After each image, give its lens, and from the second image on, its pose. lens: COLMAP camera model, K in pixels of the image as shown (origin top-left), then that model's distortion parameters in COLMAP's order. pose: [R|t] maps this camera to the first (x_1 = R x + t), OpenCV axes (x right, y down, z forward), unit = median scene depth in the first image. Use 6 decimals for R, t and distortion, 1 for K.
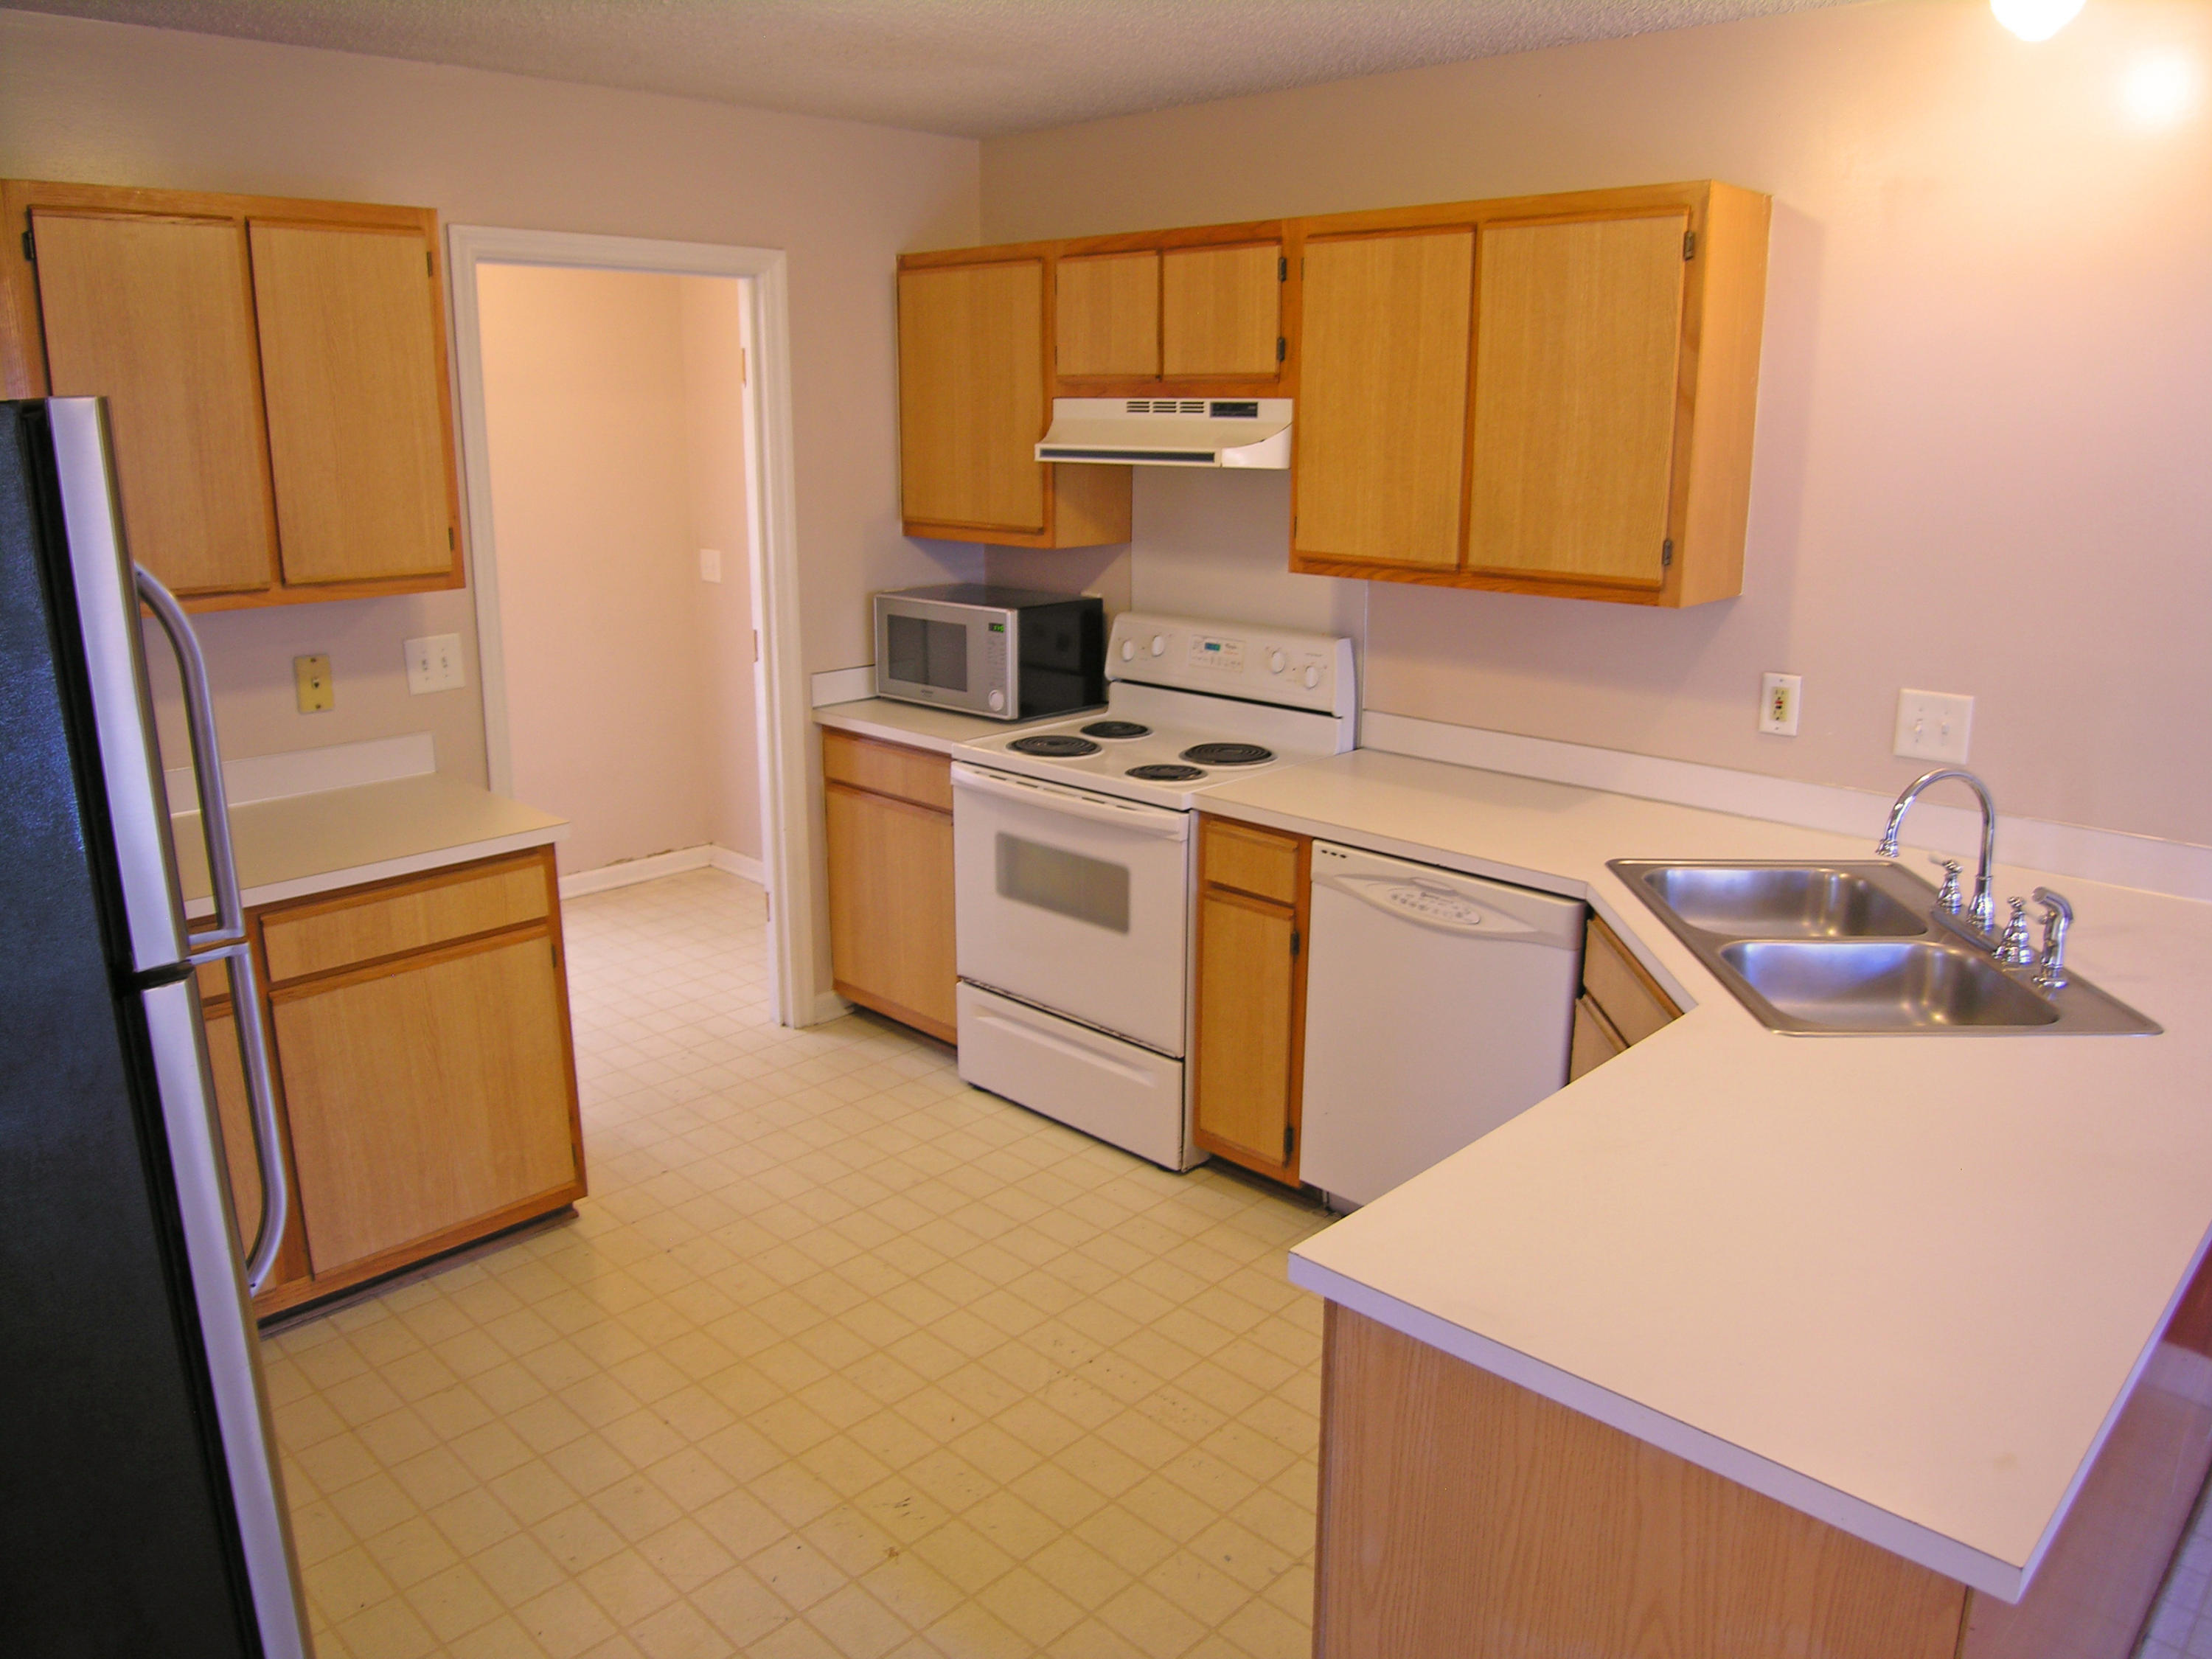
lens RADIAL K [[1579.8, 0, 1107.1], [0, 1579.8, 833.0], [0, 0, 1]] dist [-0.057533, 0.002513]
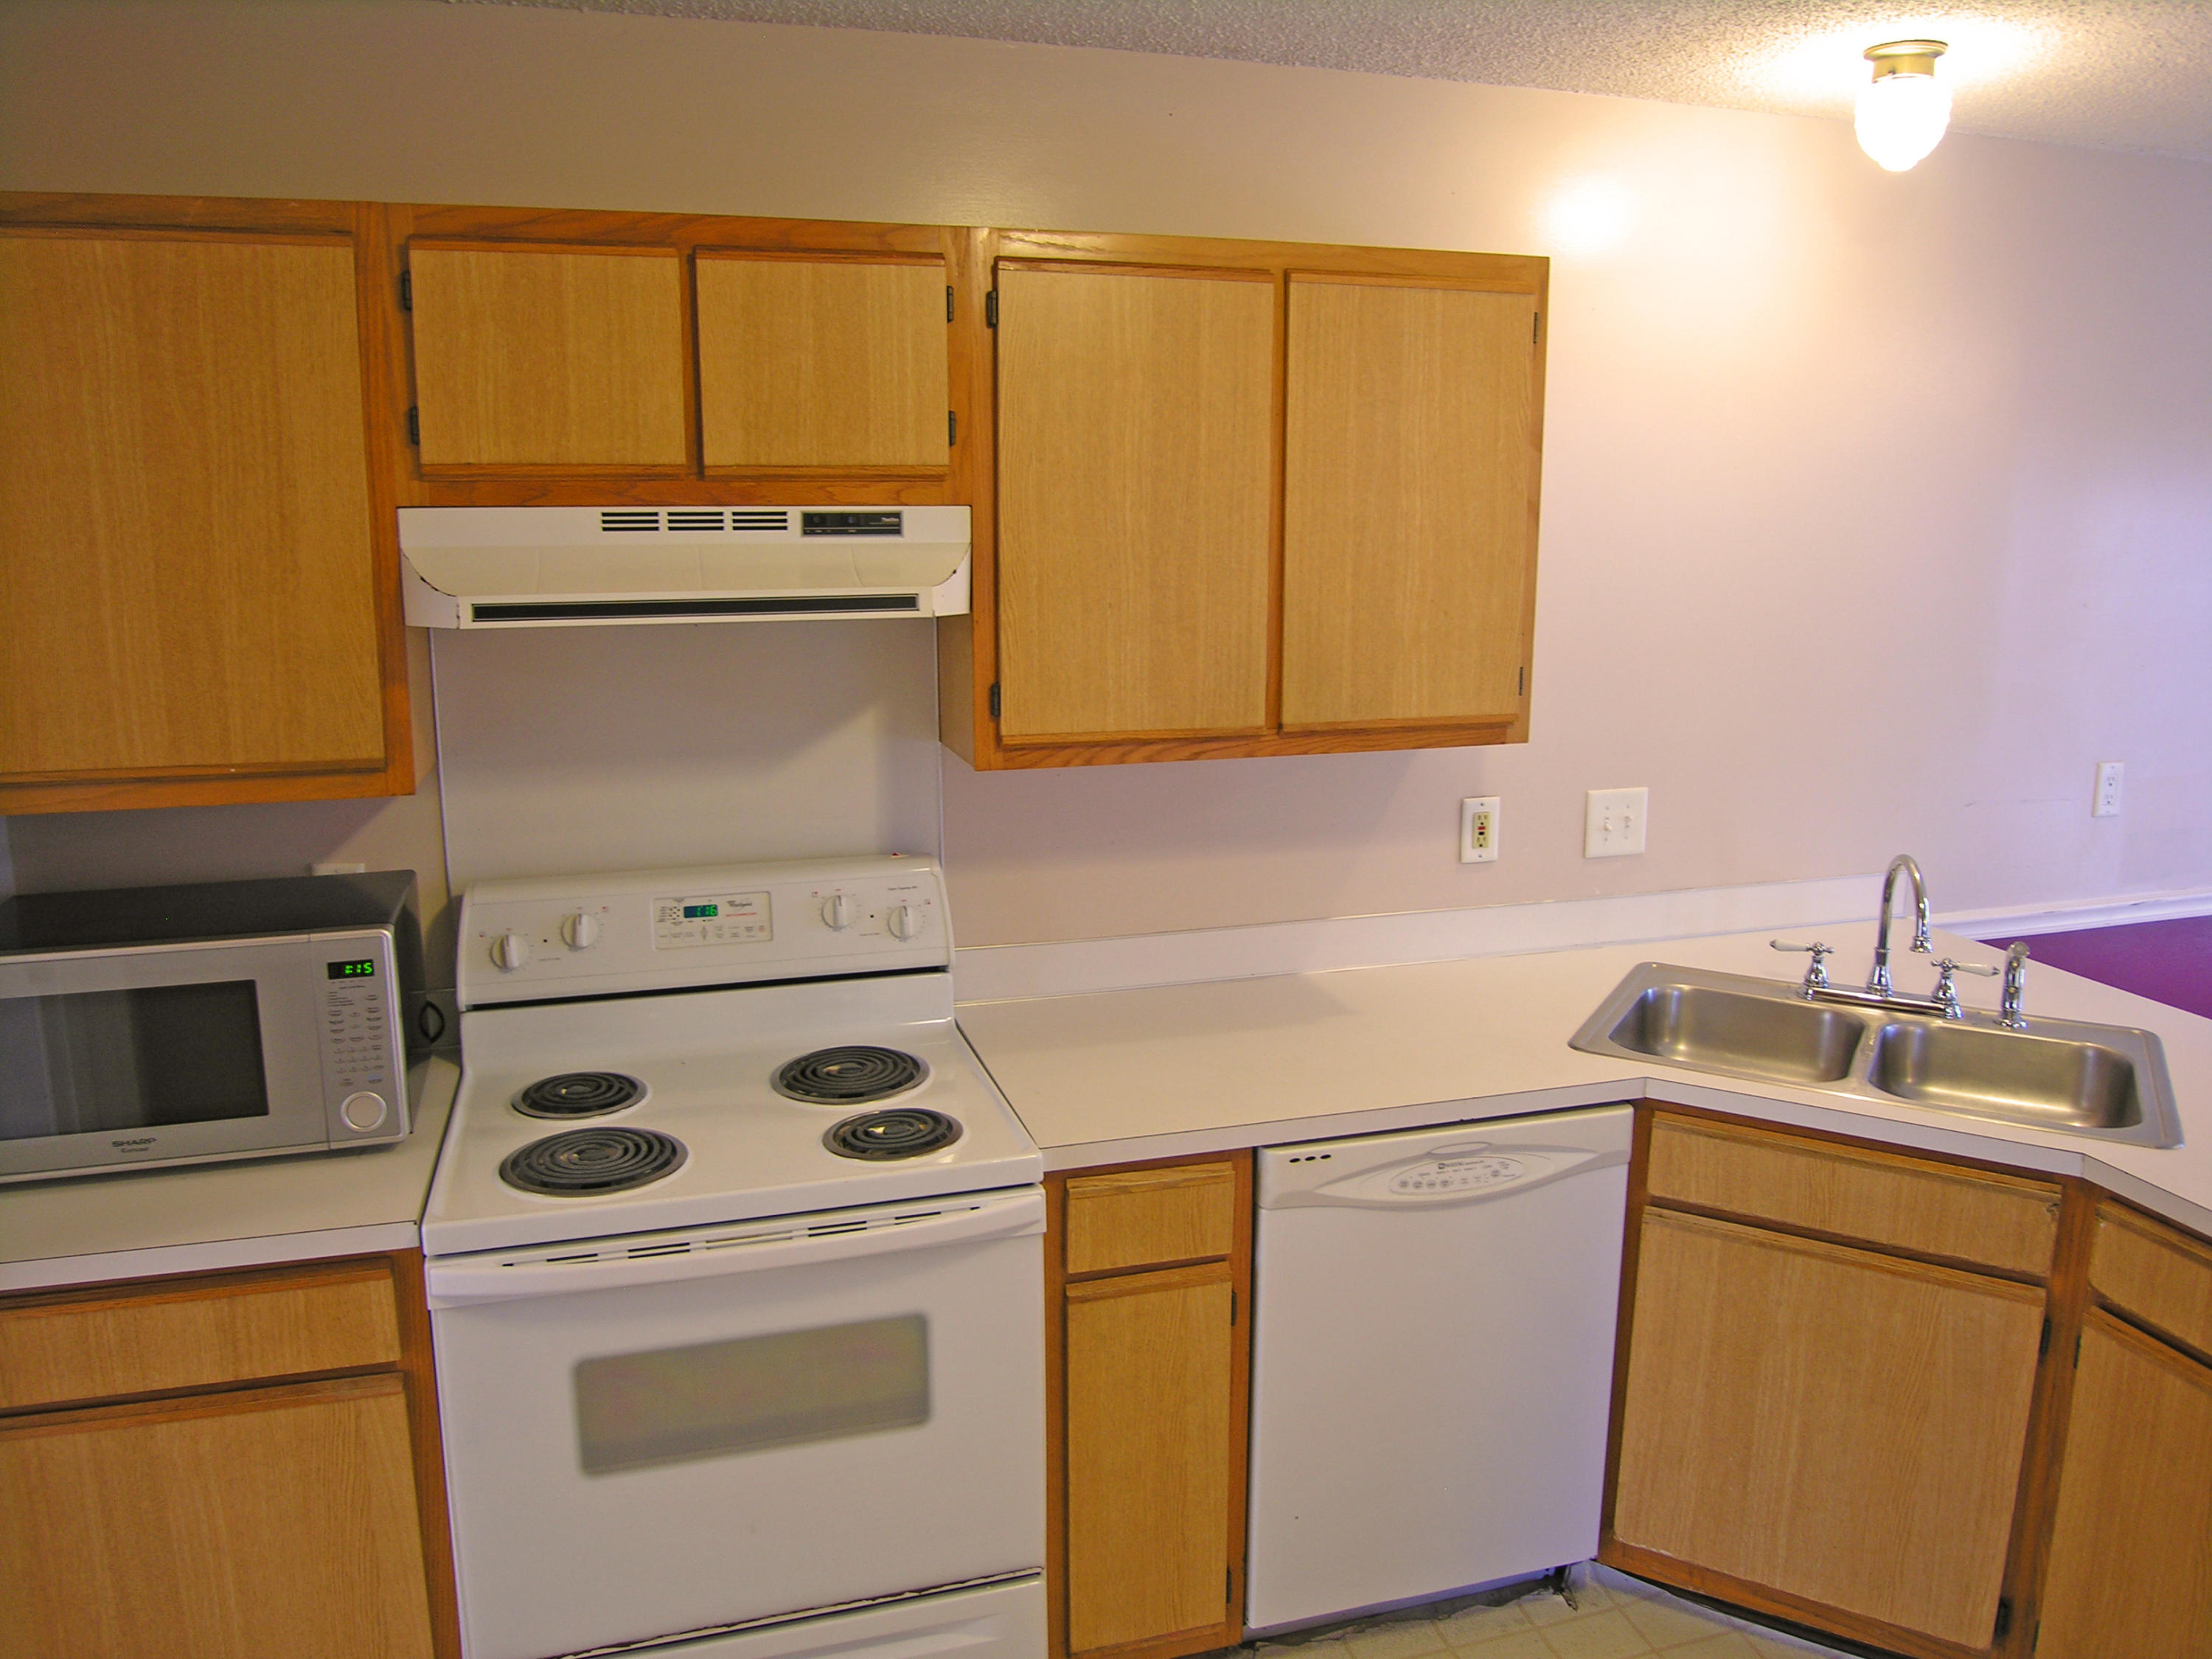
lens RADIAL K [[1579.8, 0, 1104.3], [0, 1579.8, 816.6], [0, 0, 1]] dist [-0.057533, 0.002513]
pose [[0.489011, -0.168574, 0.855833, -0.427476], [0.230495, 0.971246, 0.059606, -0.178462], [-0.841273, 0.168117, 0.513806, 0.643424]]
